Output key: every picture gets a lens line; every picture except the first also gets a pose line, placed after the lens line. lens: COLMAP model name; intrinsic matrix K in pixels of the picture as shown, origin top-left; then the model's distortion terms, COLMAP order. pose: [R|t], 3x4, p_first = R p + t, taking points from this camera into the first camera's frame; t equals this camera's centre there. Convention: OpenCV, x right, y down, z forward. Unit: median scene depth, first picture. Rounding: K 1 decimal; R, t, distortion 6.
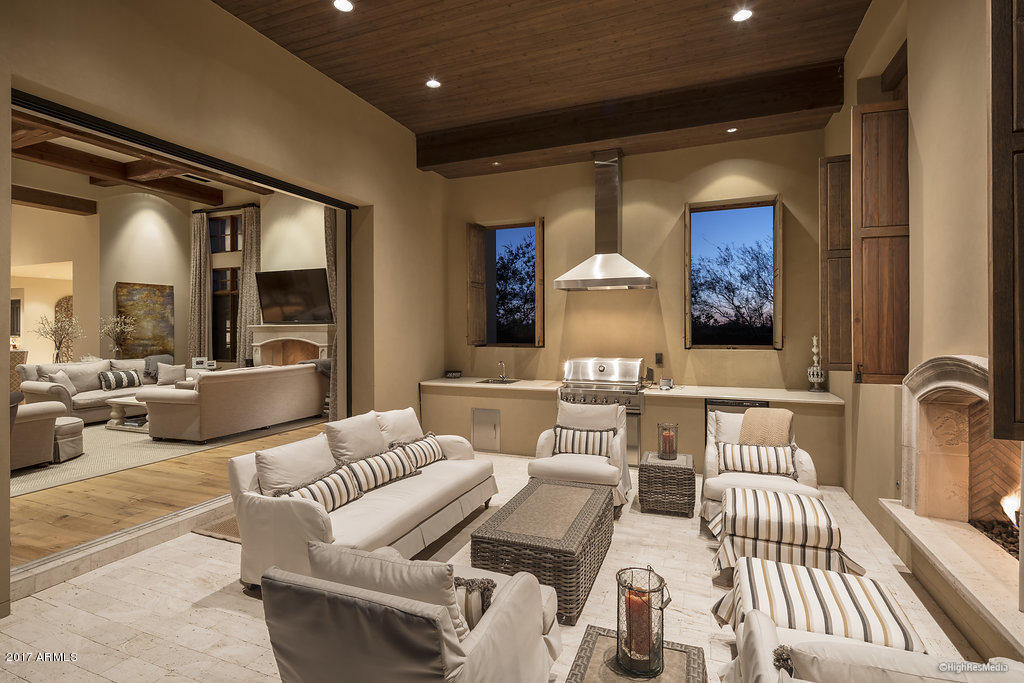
lens RADIAL K [[508.3, 0, 536.4], [0, 508.3, 327.9], [0, 0, 1]] dist [-0.003666, -0.002728]
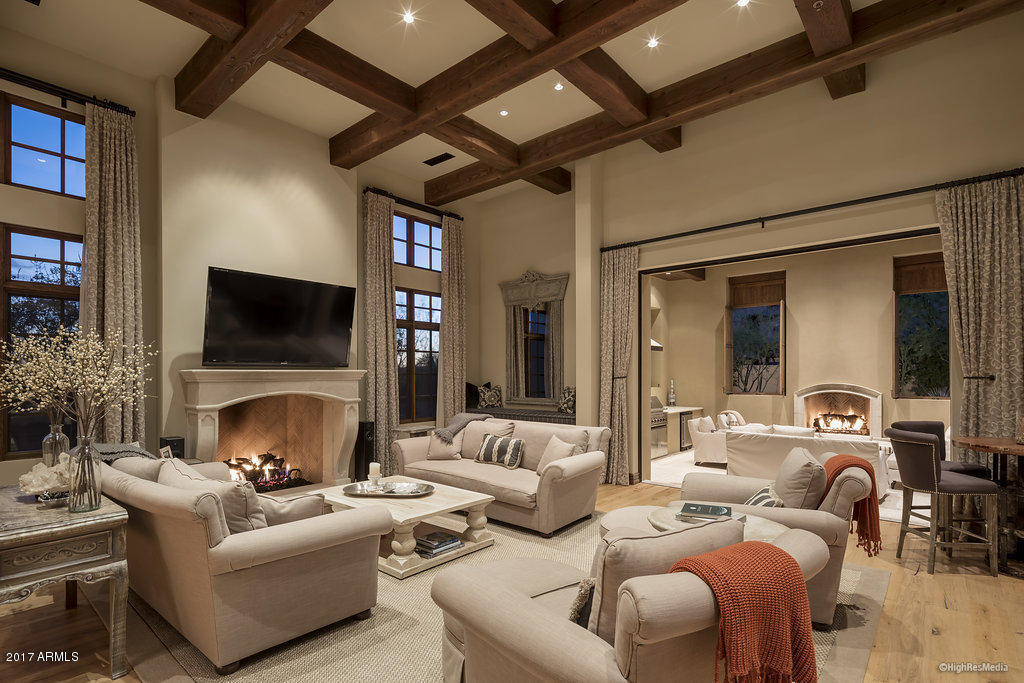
lens RADIAL K [[508.3, 0, 513.6], [0, 508.3, 374.5], [0, 0, 1]] dist [-0.003666, -0.002728]
pose [[0.322558, 0.004298, 0.946540, -0.930236], [-0.006682, 0.999975, -0.002264, -0.001099], [-0.946526, -0.005594, 0.322578, 0.539113]]
